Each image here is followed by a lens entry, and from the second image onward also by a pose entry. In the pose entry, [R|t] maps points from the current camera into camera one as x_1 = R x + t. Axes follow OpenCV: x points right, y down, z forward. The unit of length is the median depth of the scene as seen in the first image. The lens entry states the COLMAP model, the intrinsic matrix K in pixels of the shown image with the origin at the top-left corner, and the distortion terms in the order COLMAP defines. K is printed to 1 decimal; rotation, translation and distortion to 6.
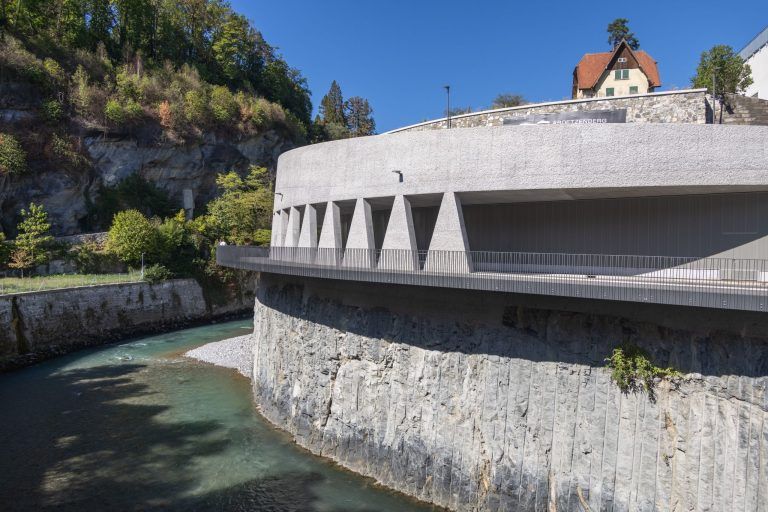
lens RADIAL K [[511.3, 0, 367.5], [0, 511.3, 257.8], [0, 0, 1]] dist [-0.004827, -0.002016]
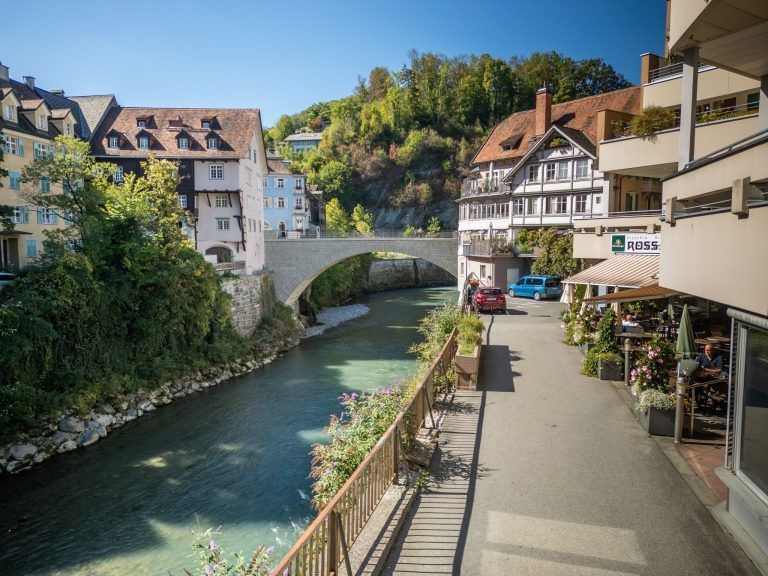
lens RADIAL K [[546.9, 0, 384.0], [0, 546.9, 288.0], [0, 0, 1]] dist [0.068192, -0.069031]
pose [[0.669108, 0.053206, -0.741258, 0.757098], [-0.010063, 0.997991, 0.062551, 0.036709], [0.743097, -0.034394, 0.668299, -0.552281]]
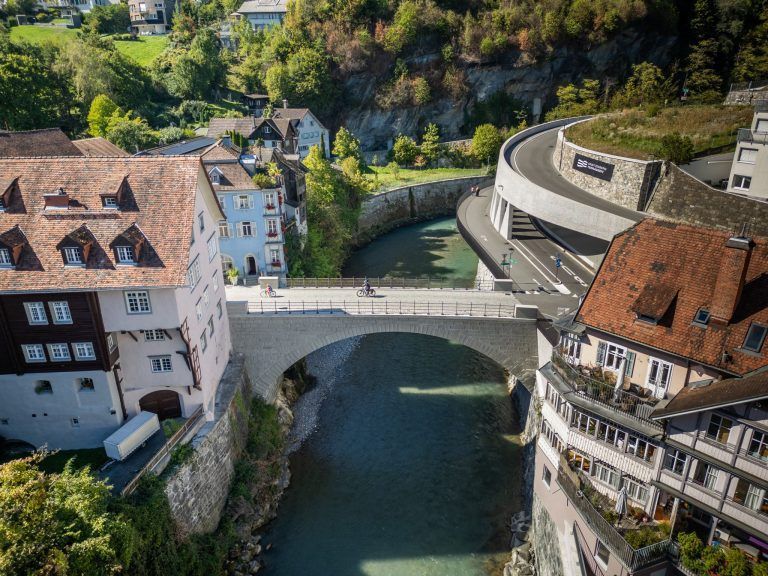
lens RADIAL K [[546.9, 0, 384.0], [0, 546.9, 288.0], [0, 0, 1]] dist [0.068192, -0.069031]
pose [[0.705071, 0.250930, -0.663256, 0.507113], [-0.001590, 0.935858, 0.352373, -0.211460], [0.709135, -0.247393, 0.660246, -0.387110]]
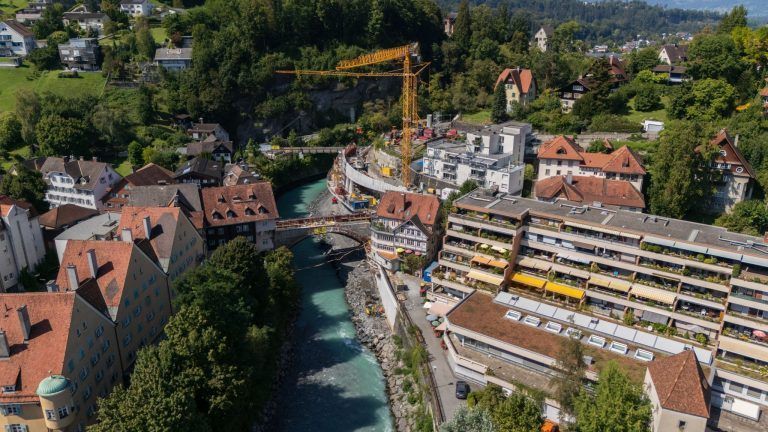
lens RADIAL K [[622.2, 0, 384.0], [0, 622.2, 216.0], [0, 0, 1]] dist [-0.000187, -0.000097]
pose [[0.893866, 0.135326, -0.427422, 1.128296], [0.002544, 0.951812, 0.306672, -0.597346], [0.448326, -0.275211, 0.850448, -1.538293]]
